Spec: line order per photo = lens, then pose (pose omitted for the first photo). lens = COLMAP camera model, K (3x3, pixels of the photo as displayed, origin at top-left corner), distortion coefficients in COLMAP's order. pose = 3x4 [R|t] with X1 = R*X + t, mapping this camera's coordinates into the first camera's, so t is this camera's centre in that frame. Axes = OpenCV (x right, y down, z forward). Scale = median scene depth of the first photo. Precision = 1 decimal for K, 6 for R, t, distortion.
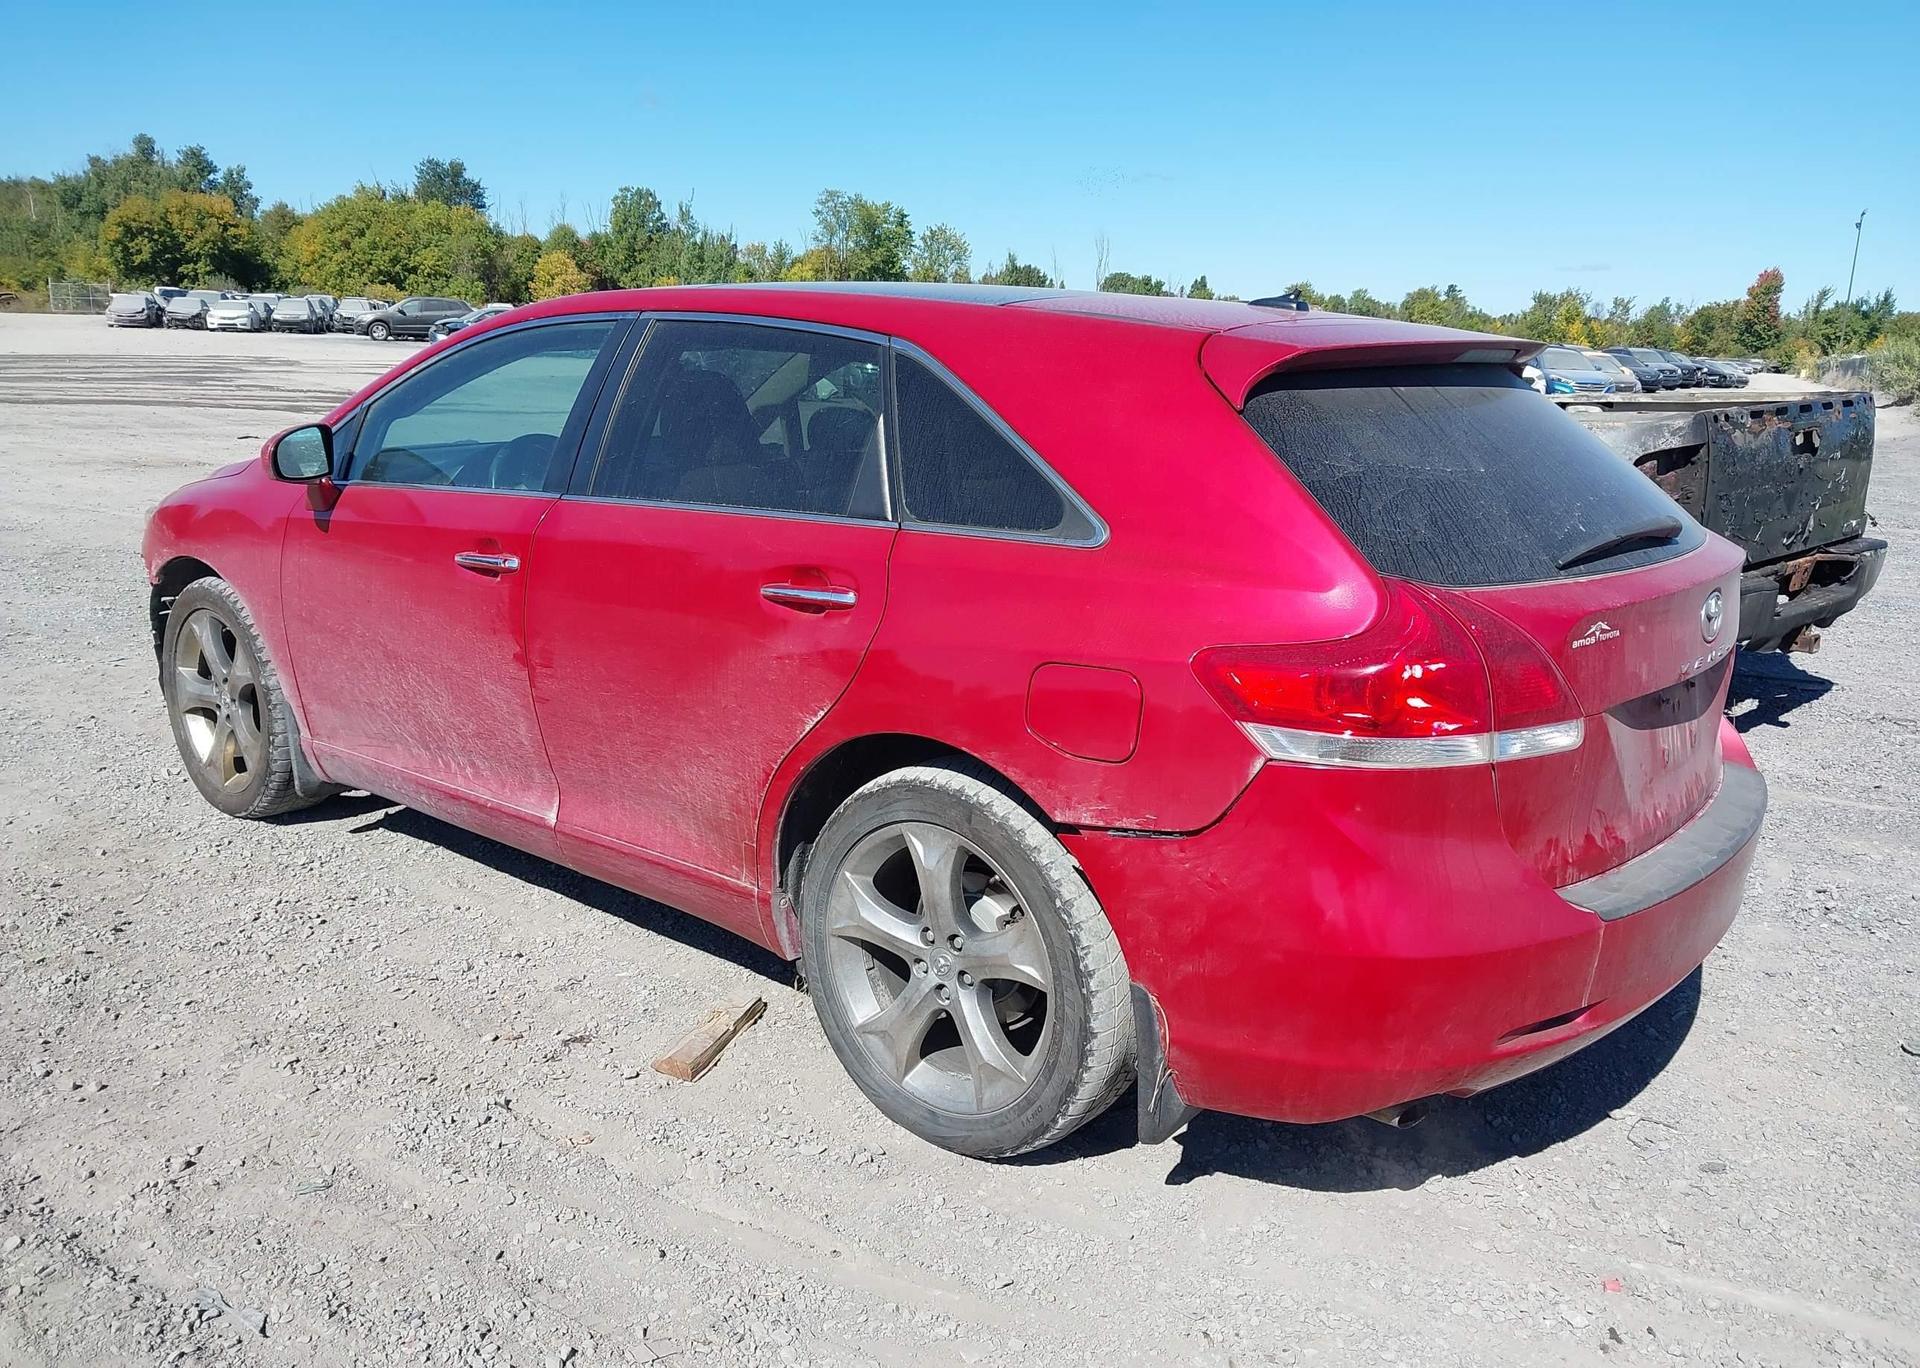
lens RADIAL K [[1531.4, 0, 940.2], [0, 1531.4, 686.8], [0, 0, 1]] dist [0.019134, -0.028900]
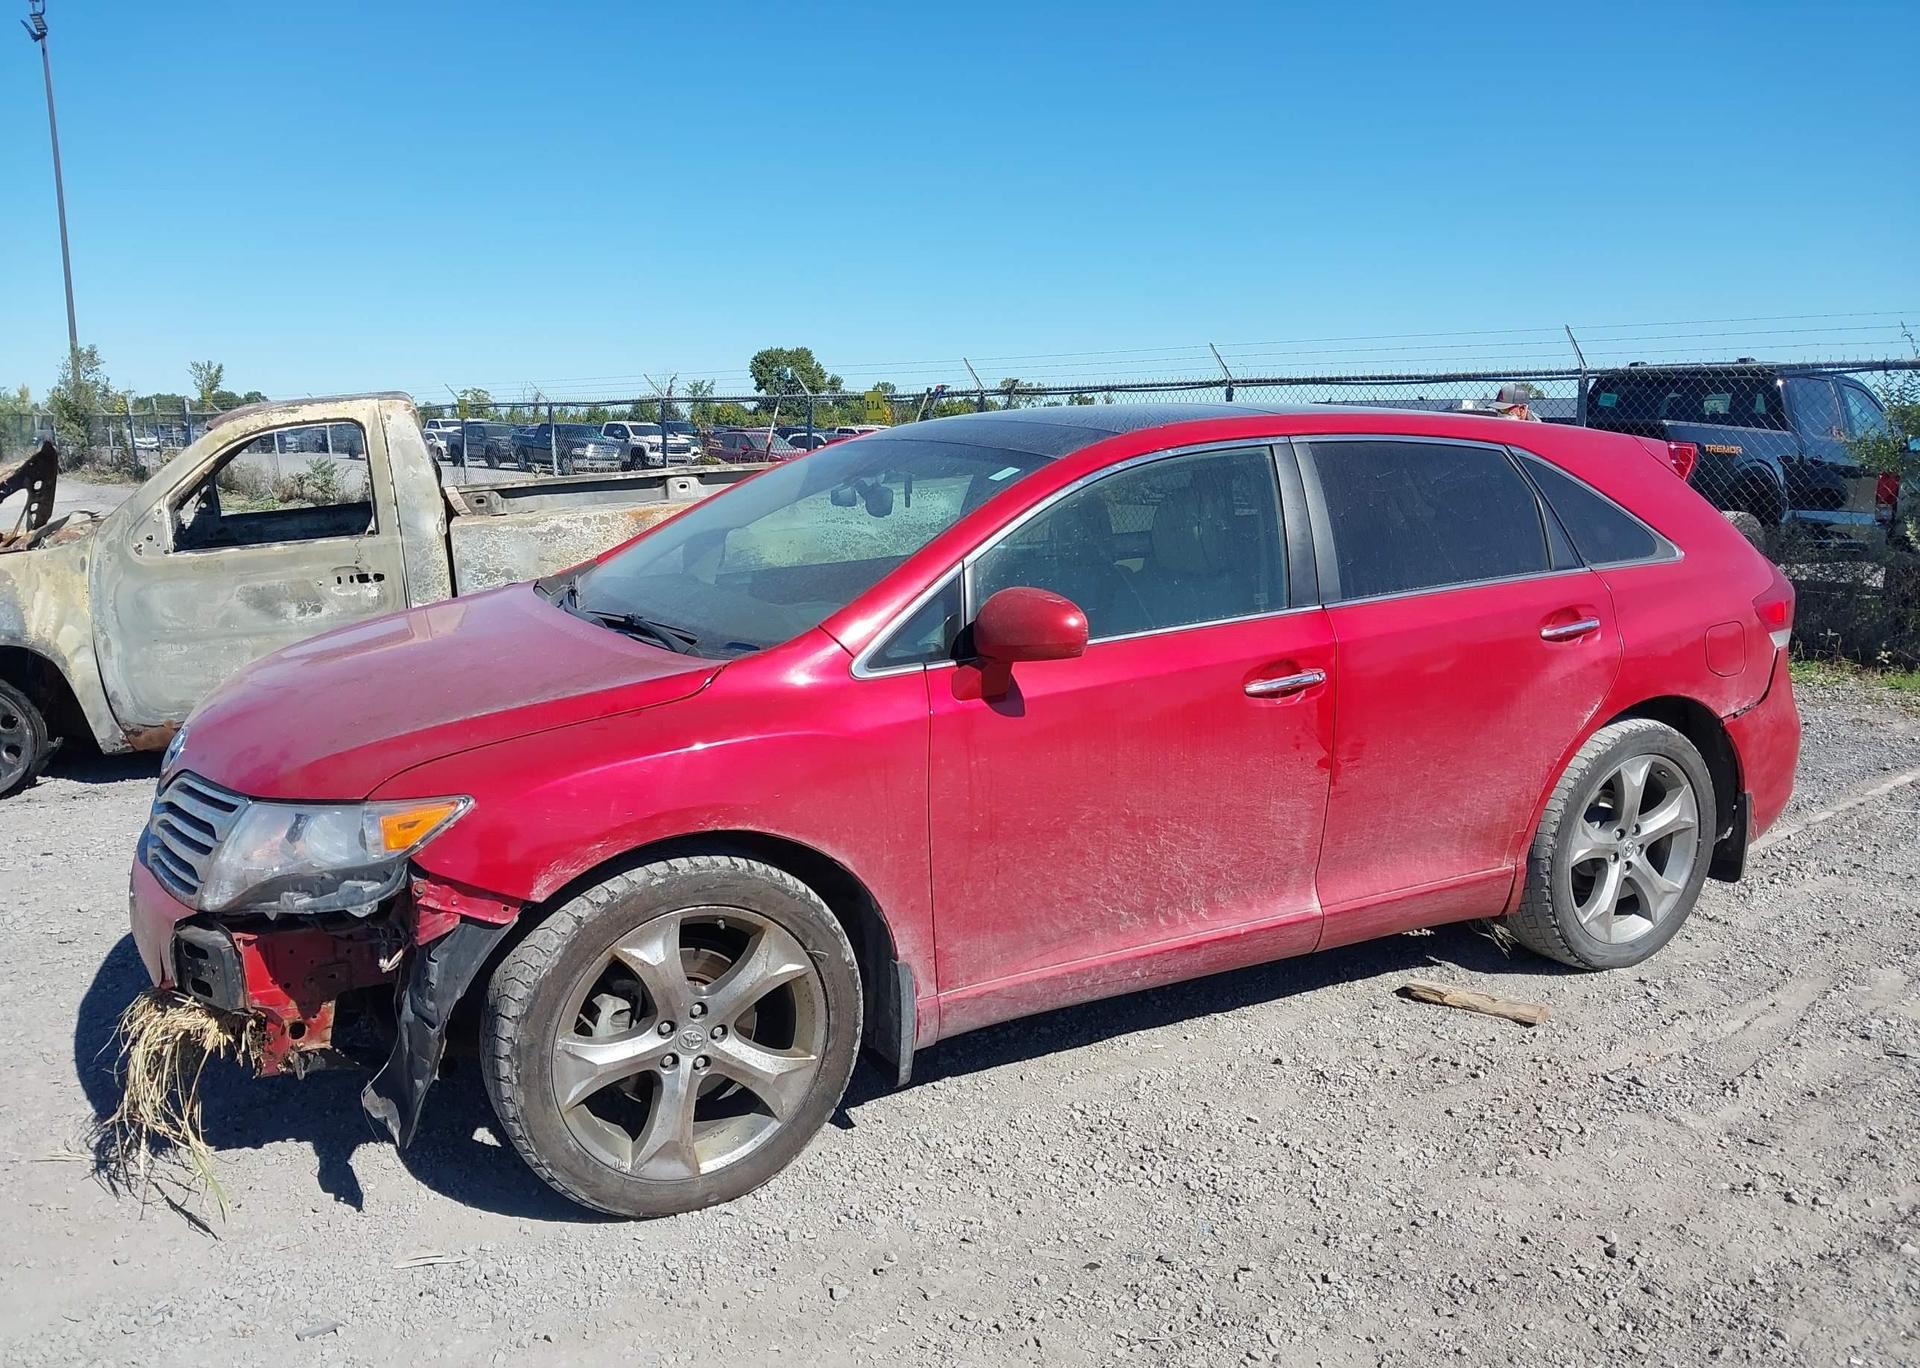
lens RADIAL K [[1531.4, 0, 958.5], [0, 1531.4, 698.6], [0, 0, 1]] dist [0.019134, -0.028900]
pose [[0.354560, -0.199067, 0.913597, -1.323772], [0.223459, 0.966802, 0.123937, -0.249403], [-0.907939, 0.160208, 0.387273, 0.815480]]
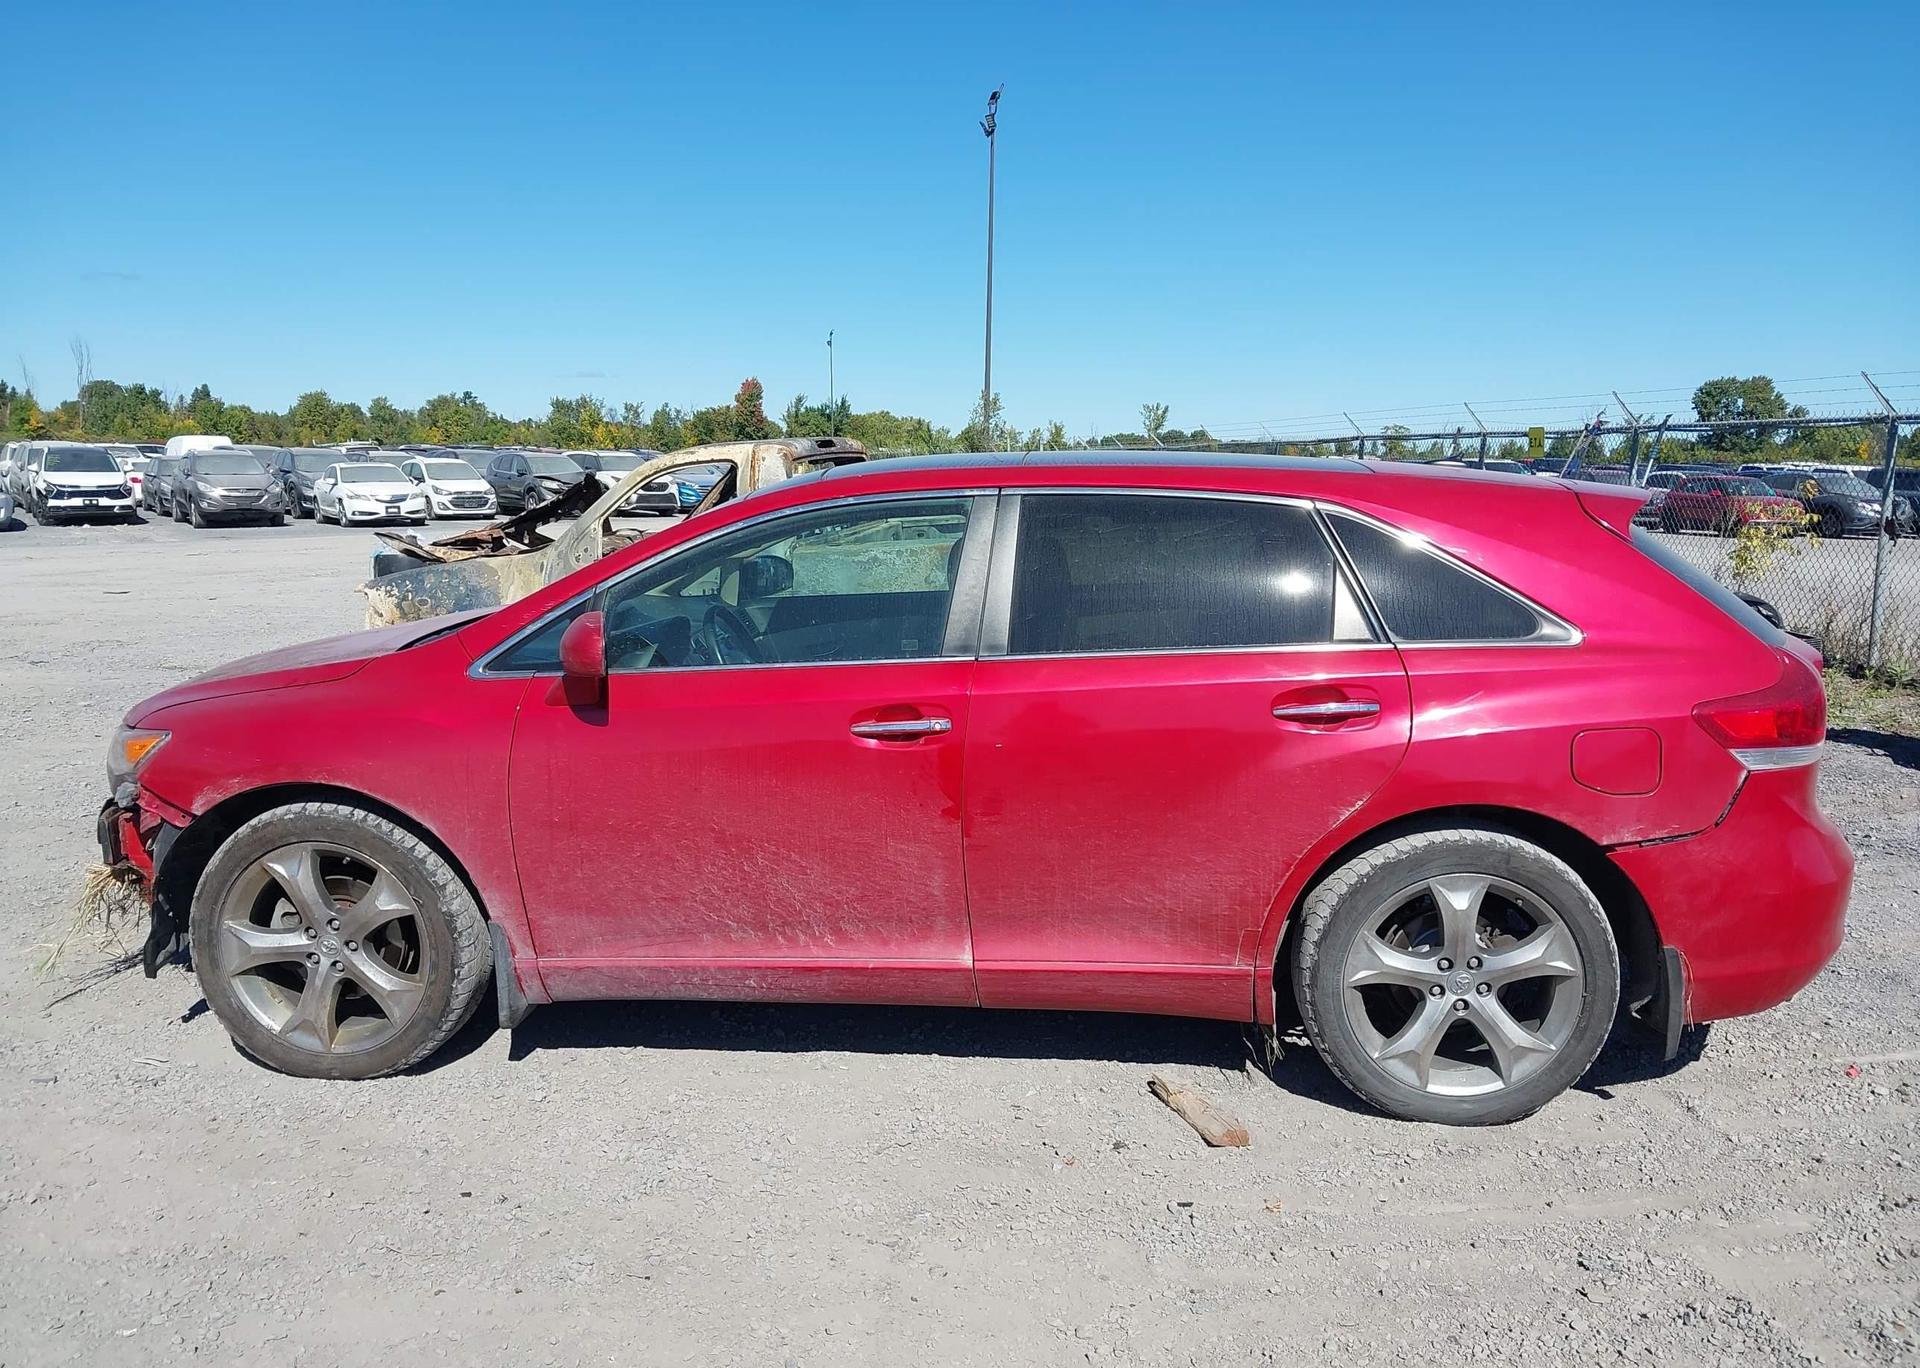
lens RADIAL K [[1531.4, 0, 939.6], [0, 1531.4, 689.4], [0, 0, 1]] dist [0.019134, -0.028900]
pose [[0.817090, -0.115851, 0.564750, -0.867848], [0.151981, 0.988234, -0.017166, -0.086333], [-0.556117, 0.099858, 0.825083, 0.127989]]
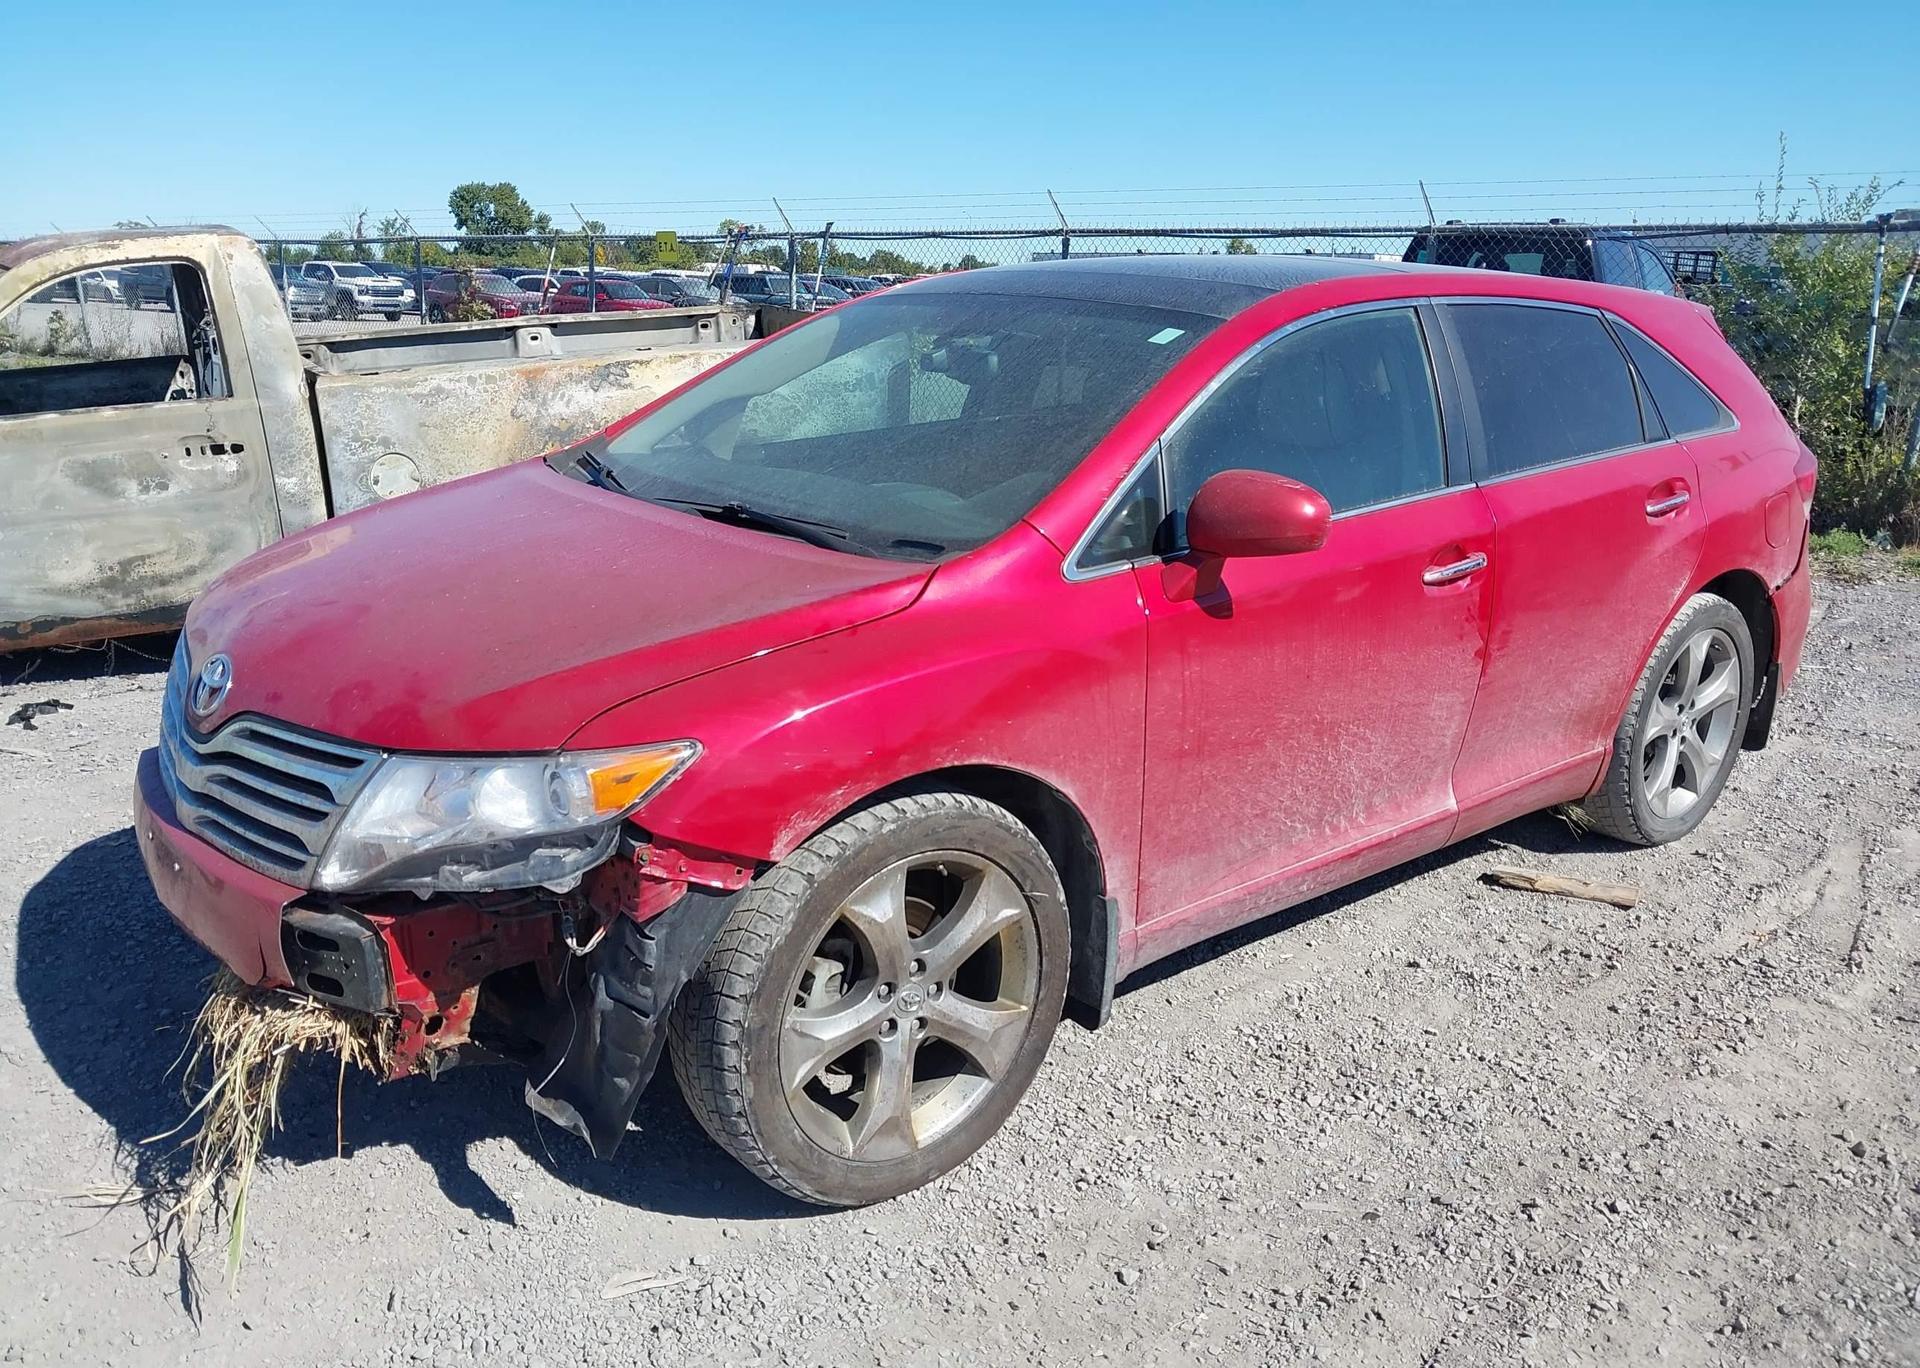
lens RADIAL K [[1531.4, 0, 965.0], [0, 1531.4, 708.7], [0, 0, 1]] dist [0.019134, -0.028900]
pose [[0.180625, -0.299100, 0.936971, -1.281017], [0.214117, 0.941750, 0.259349, -0.315264], [-0.959963, 0.153776, 0.234145, 1.096366]]
